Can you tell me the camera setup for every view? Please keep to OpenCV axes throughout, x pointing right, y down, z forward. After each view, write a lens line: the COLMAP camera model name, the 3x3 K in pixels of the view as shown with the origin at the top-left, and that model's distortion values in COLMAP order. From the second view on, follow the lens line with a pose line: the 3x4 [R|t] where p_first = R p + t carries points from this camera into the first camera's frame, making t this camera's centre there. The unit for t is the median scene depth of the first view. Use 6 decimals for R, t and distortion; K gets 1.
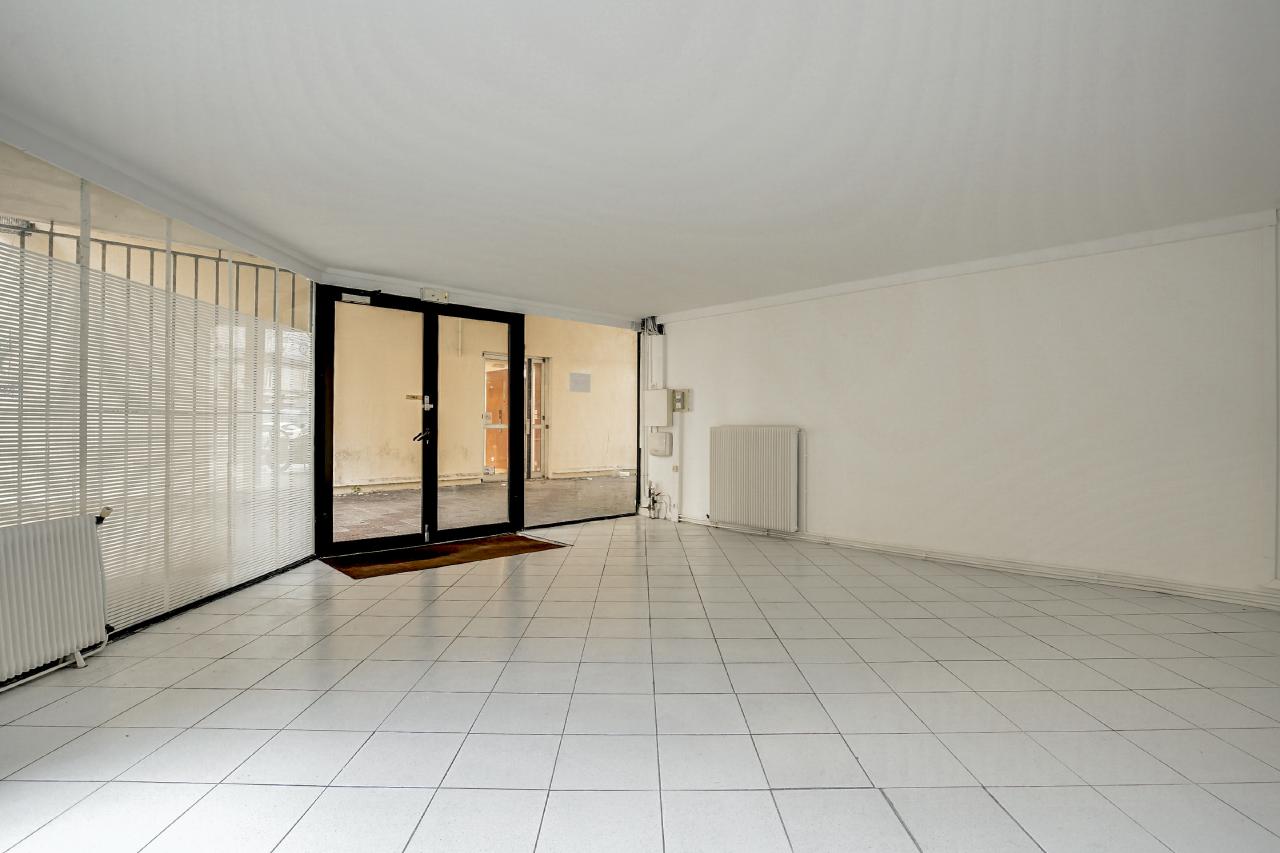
lens RADIAL K [[627.0, 0, 640.9], [0, 627.0, 419.6], [0, 0, 1]] dist [-0.014254, -0.003684]
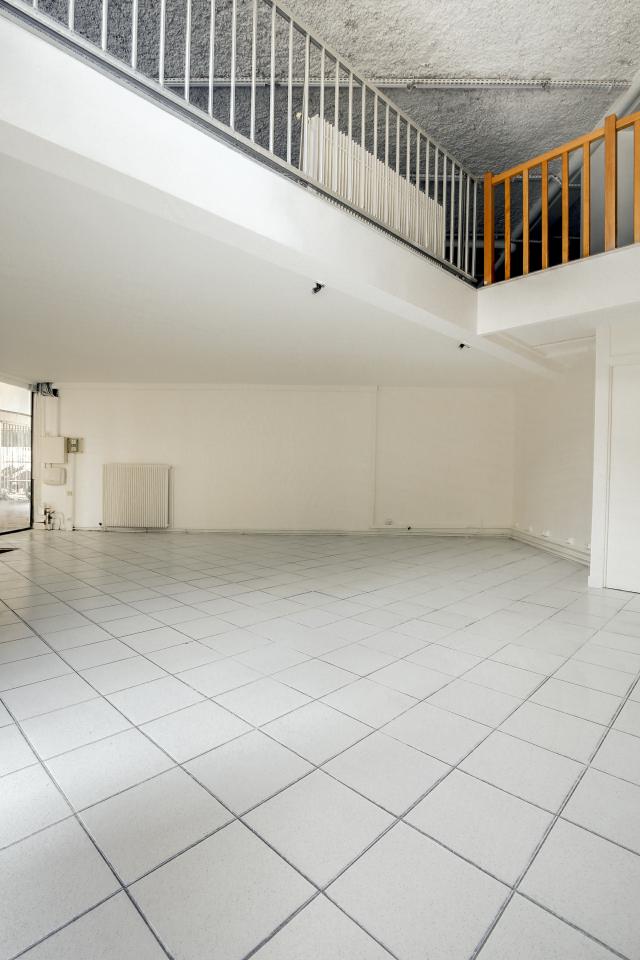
lens RADIAL K [[470.3, 0, 325.2], [0, 470.3, 466.6], [0, 0, 1]] dist [-0.014254, -0.003684]
pose [[0.701088, 0.014303, 0.712932, -0.295068], [-0.023503, 0.999719, 0.003057, 0.001213], [-0.712688, -0.018899, 0.701227, -0.153834]]
